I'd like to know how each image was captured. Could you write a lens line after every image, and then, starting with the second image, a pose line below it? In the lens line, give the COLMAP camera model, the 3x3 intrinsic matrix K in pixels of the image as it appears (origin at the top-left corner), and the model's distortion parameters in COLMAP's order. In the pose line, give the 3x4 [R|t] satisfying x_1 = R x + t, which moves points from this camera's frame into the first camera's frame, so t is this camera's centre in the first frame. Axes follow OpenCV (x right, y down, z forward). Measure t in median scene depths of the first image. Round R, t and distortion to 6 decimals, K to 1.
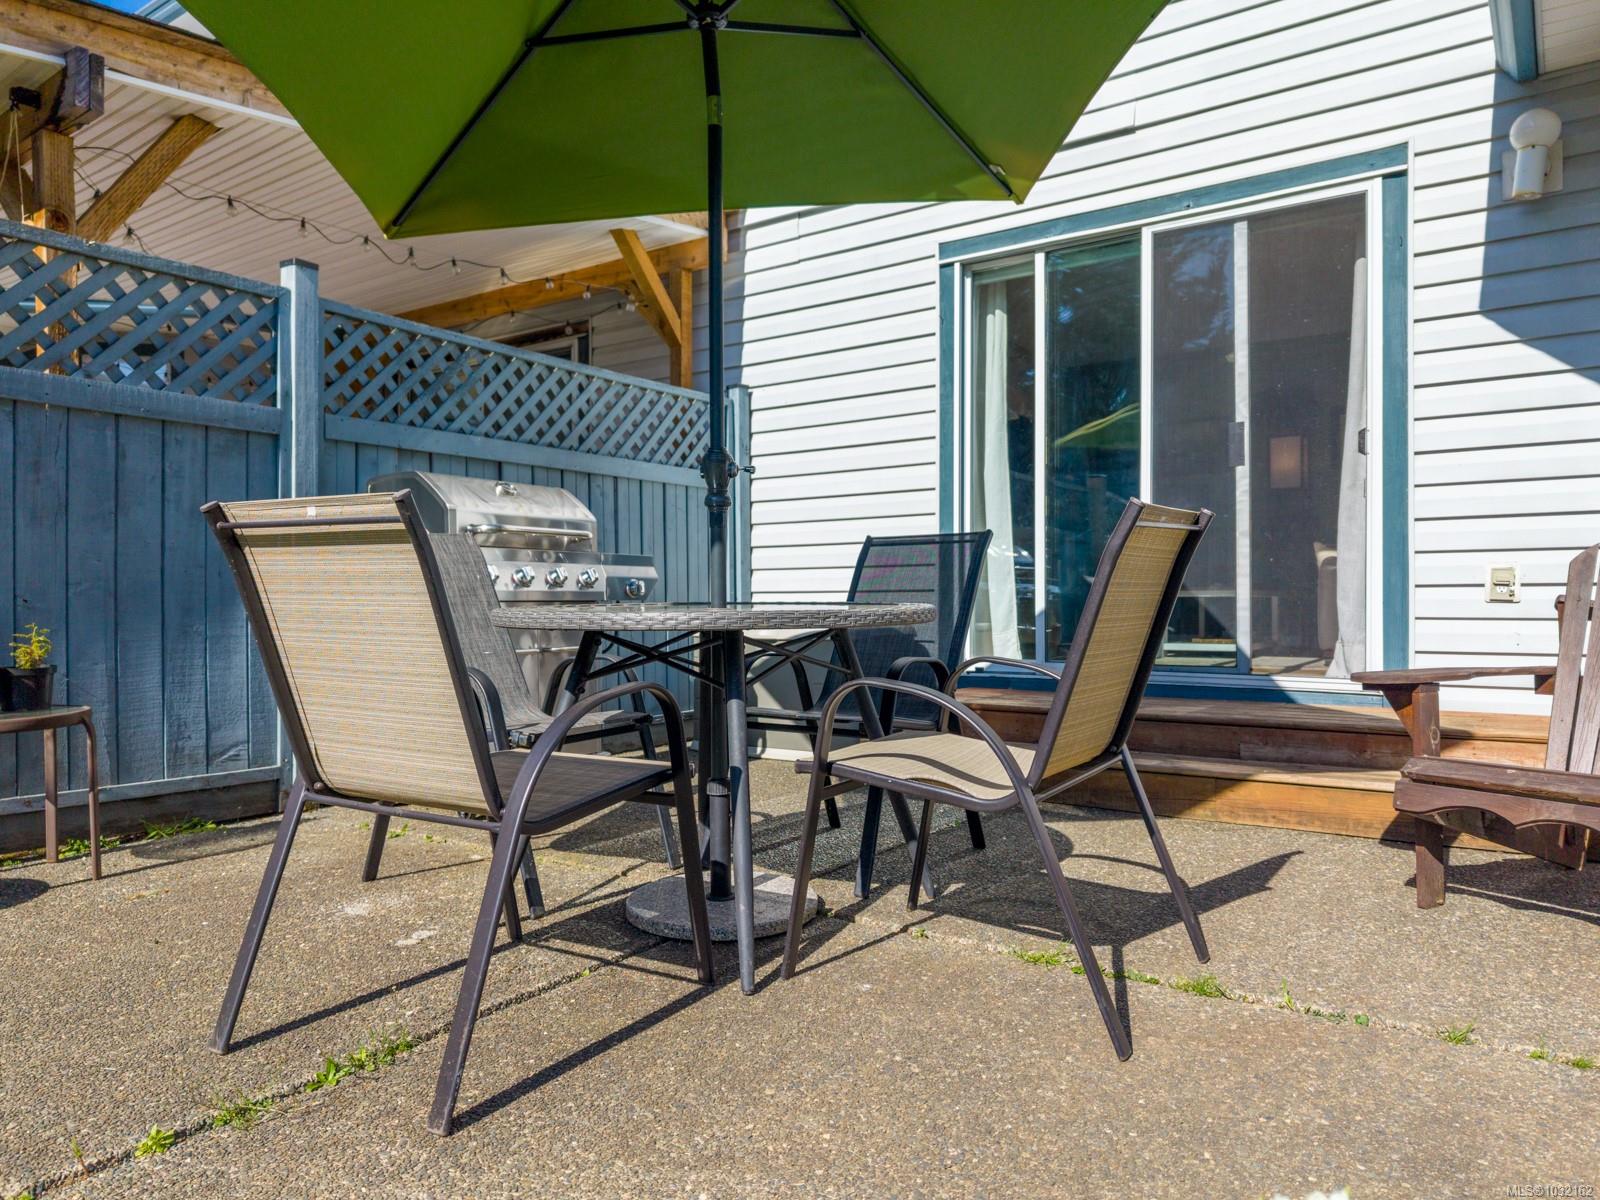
lens RADIAL K [[1075.8, 0, 790.9], [0, 1075.8, 604.5], [0, 0, 1]] dist [0.033225, -0.037731]
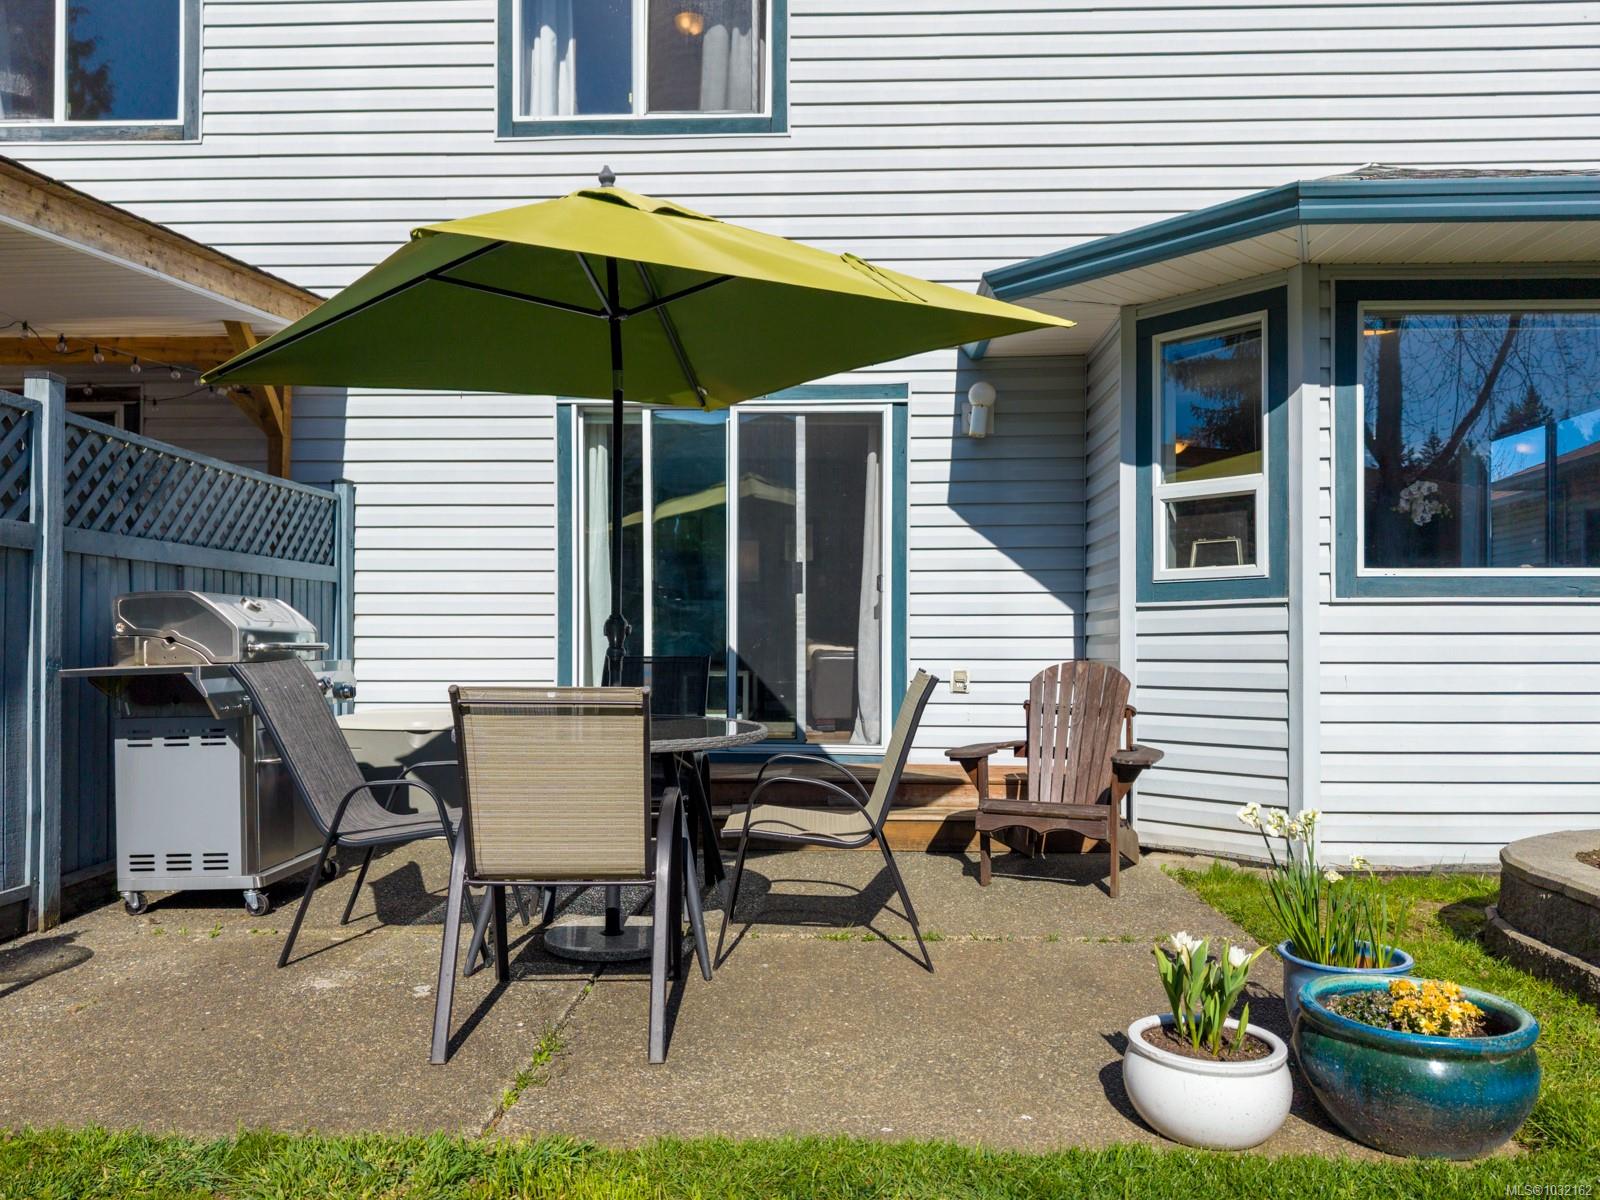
lens RADIAL K [[1138.5, 0, 782.6], [0, 1138.5, 656.2], [0, 0, 1]] dist [0.034017, -0.025655]
pose [[0.843534, -0.000655, 0.537075, -0.455892], [-0.000581, 0.999998, 0.002131, -0.061882], [-0.537075, -0.002110, 0.843532, -0.249421]]
